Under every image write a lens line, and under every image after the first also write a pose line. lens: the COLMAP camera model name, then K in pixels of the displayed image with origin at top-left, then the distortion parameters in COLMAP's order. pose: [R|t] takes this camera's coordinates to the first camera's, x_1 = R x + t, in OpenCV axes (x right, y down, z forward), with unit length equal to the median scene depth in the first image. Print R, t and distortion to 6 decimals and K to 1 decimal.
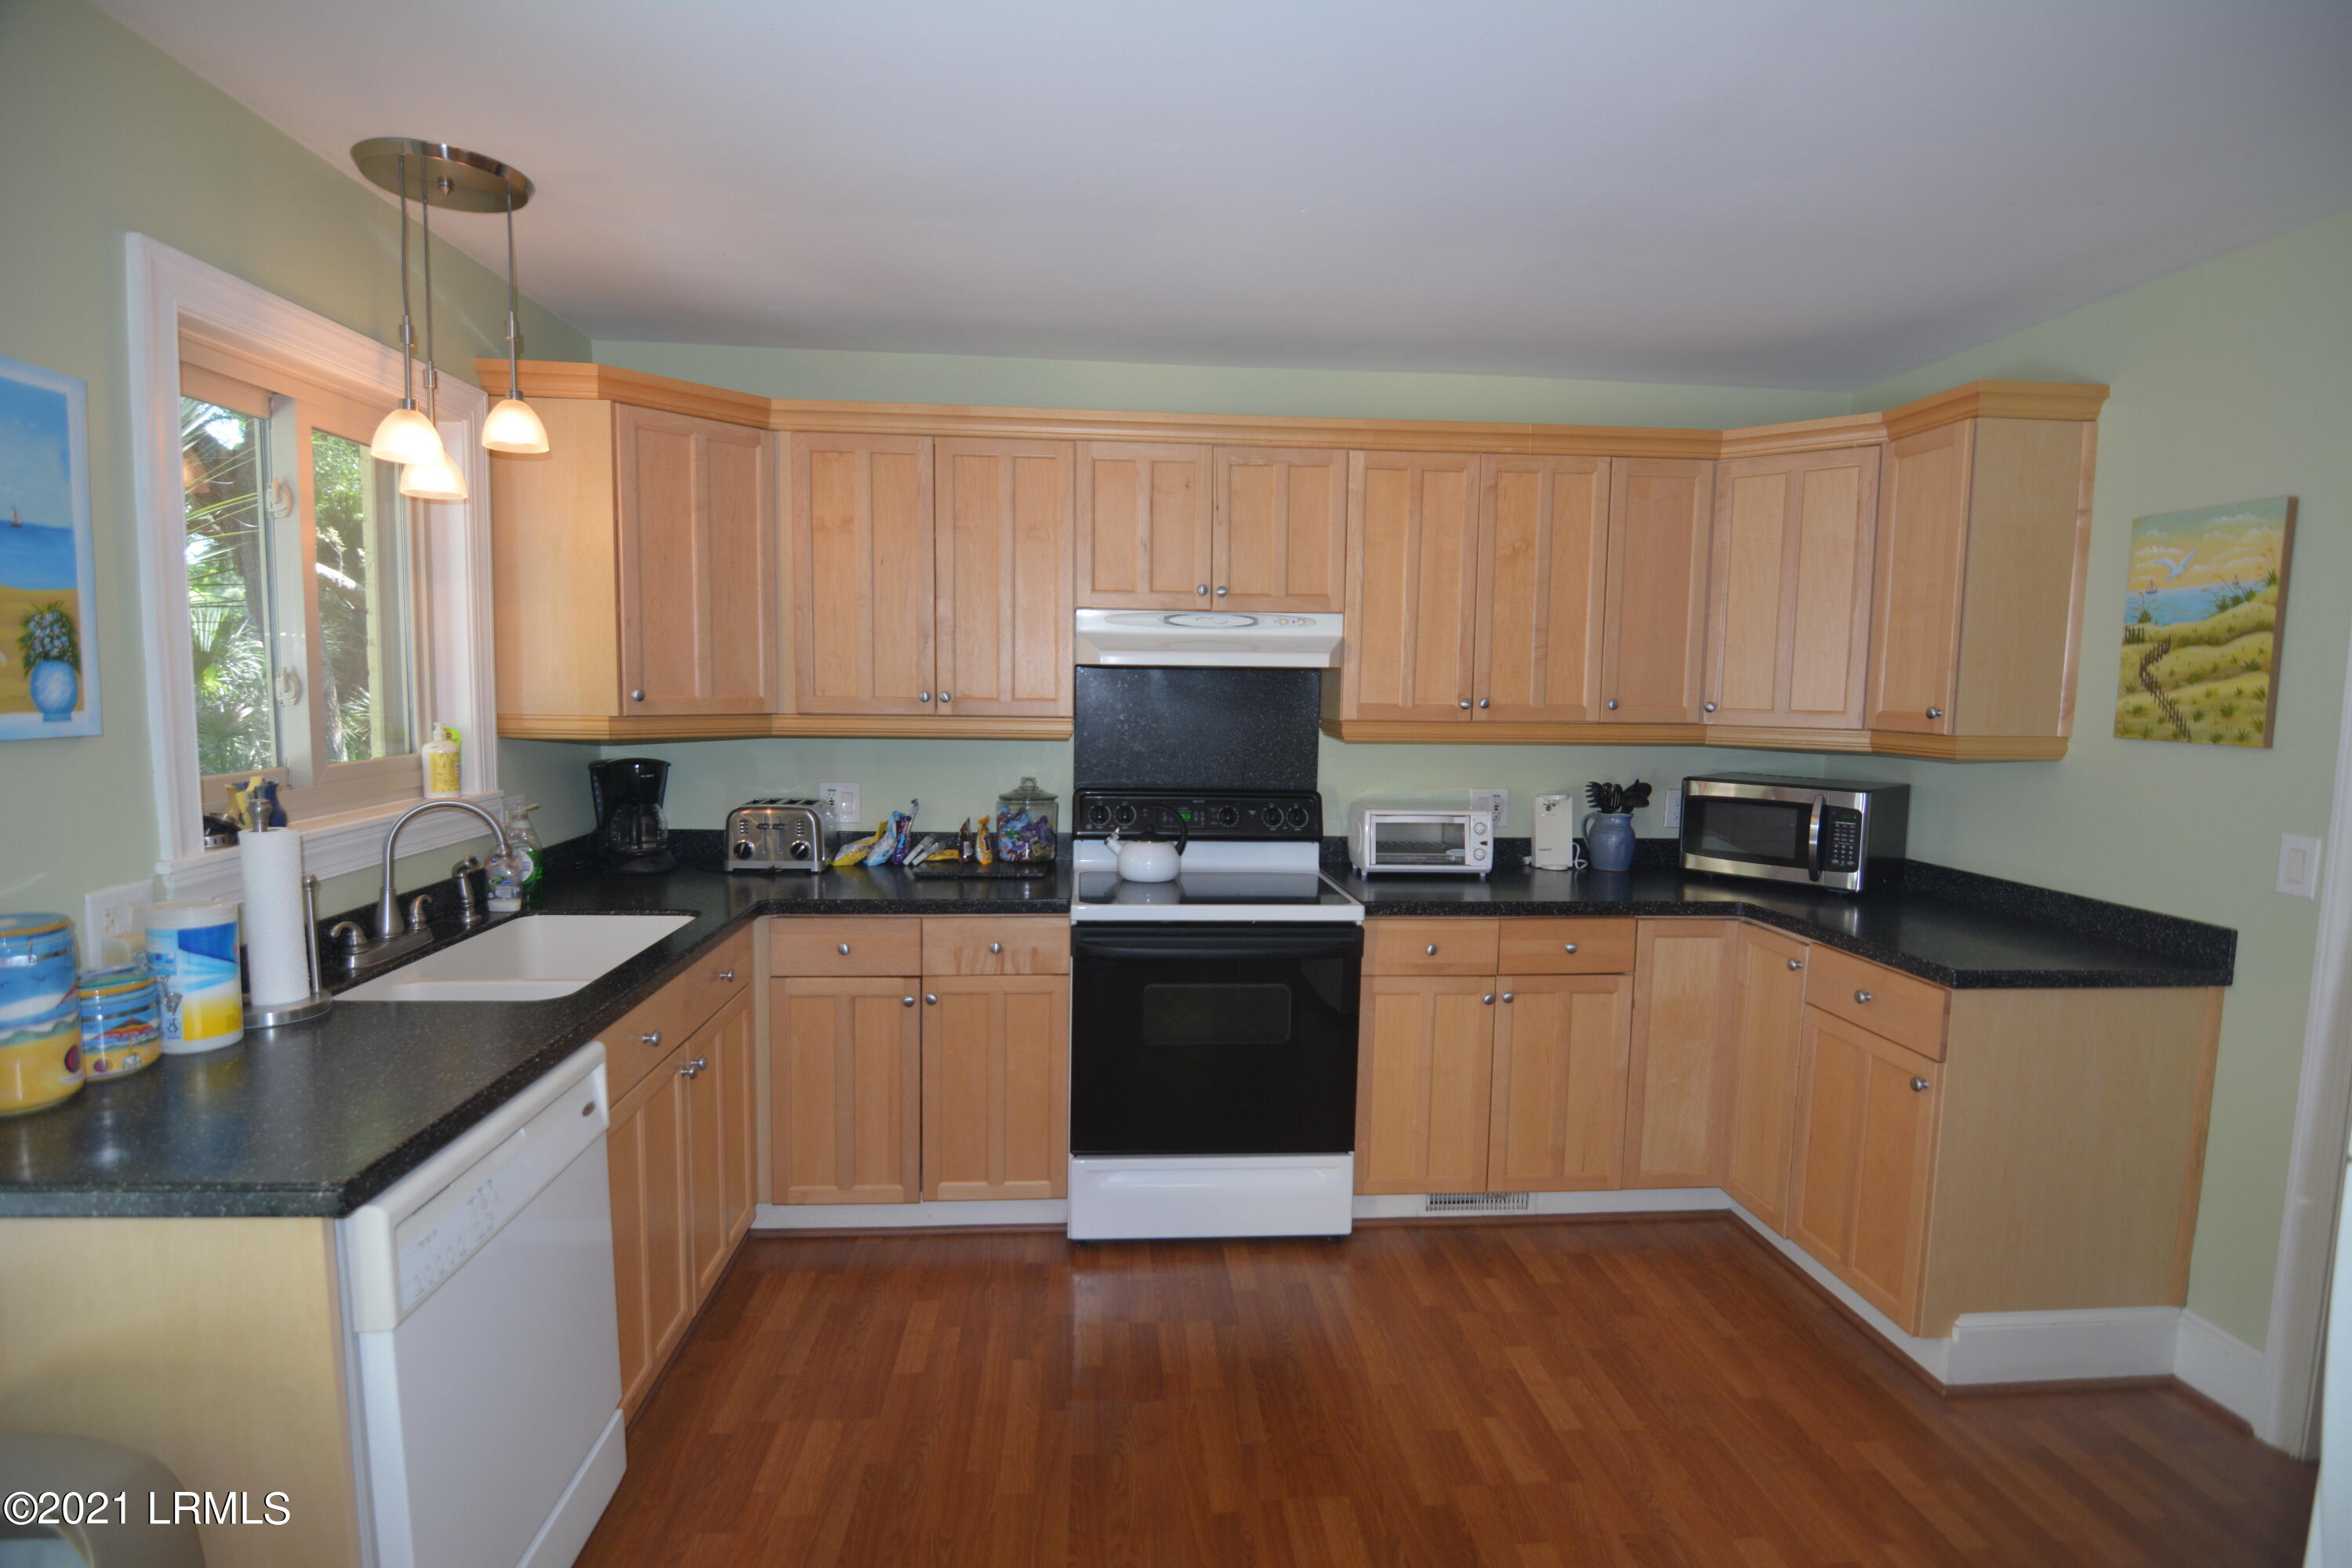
lens RADIAL K [[1143.8, 0, 1176.0], [0, 1143.8, 784.0], [0, 0, 1]] dist [-0.000399, -0.012760]
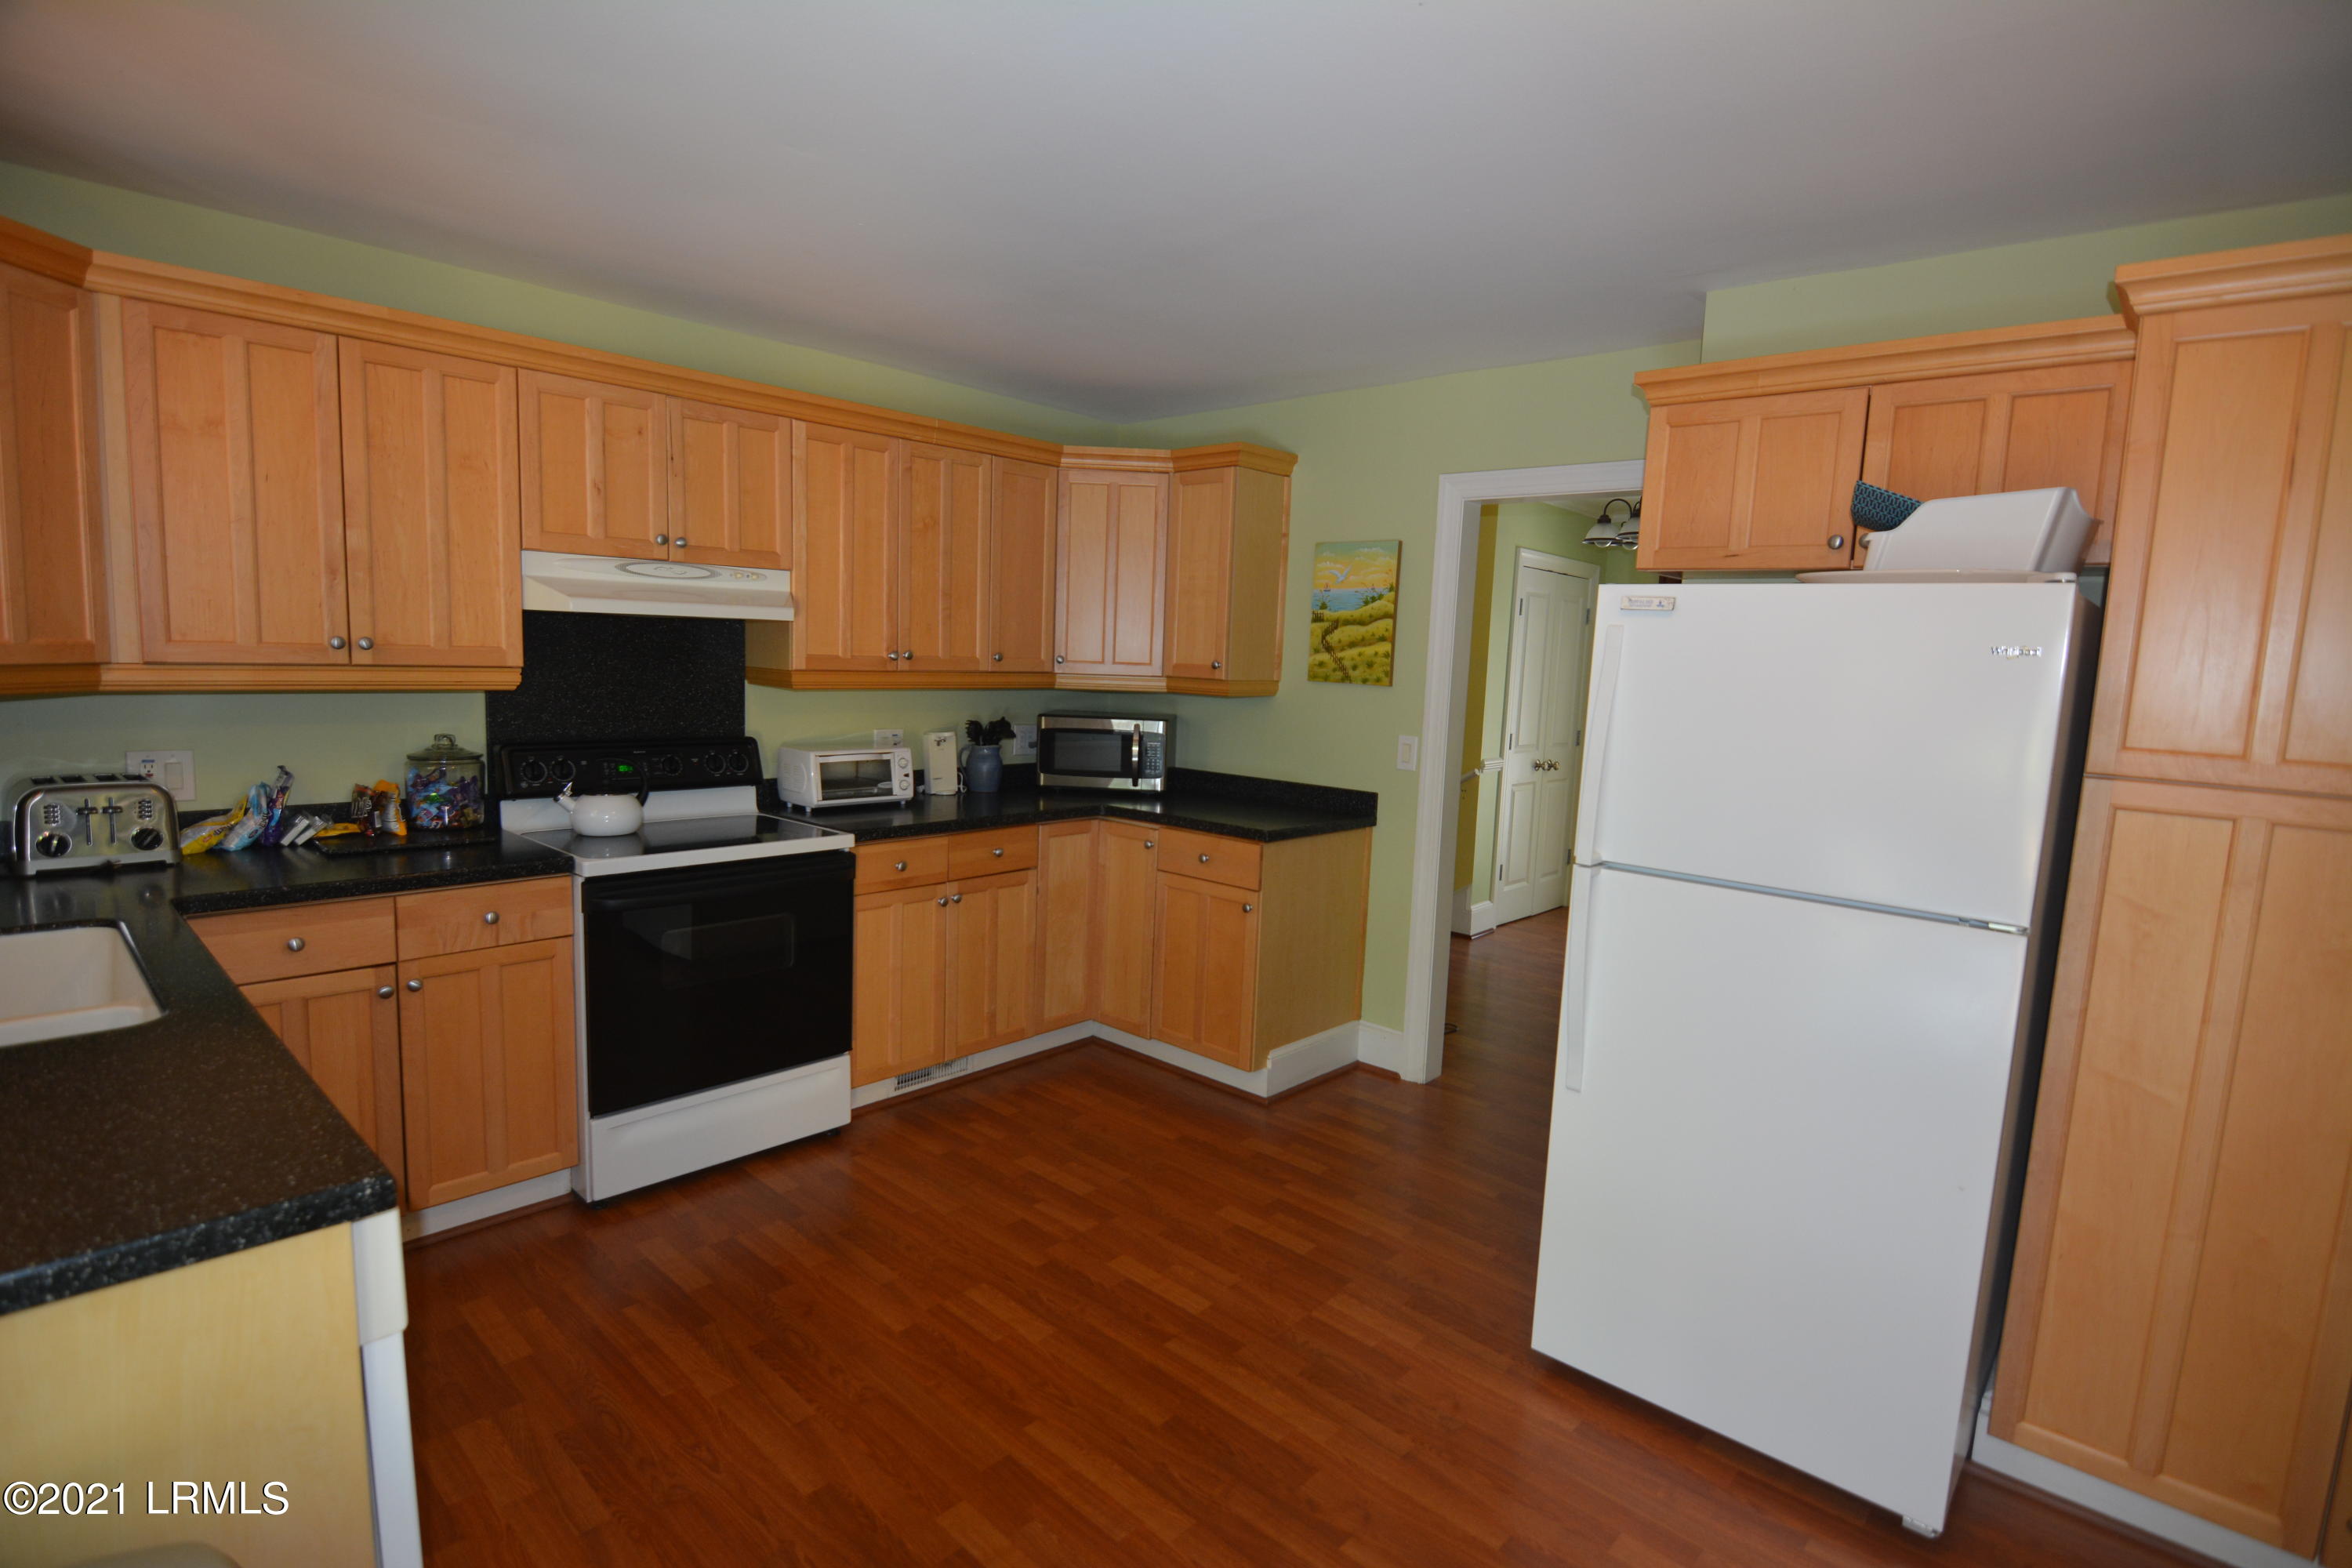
lens RADIAL K [[1143.8, 0, 1176.0], [0, 1143.8, 784.0], [0, 0, 1]] dist [-0.000399, -0.012760]
pose [[0.732623, -0.068252, 0.677204, -0.344100], [0.036111, 0.997456, 0.061462, -0.001291], [-0.679676, -0.020574, 0.733224, -0.046745]]
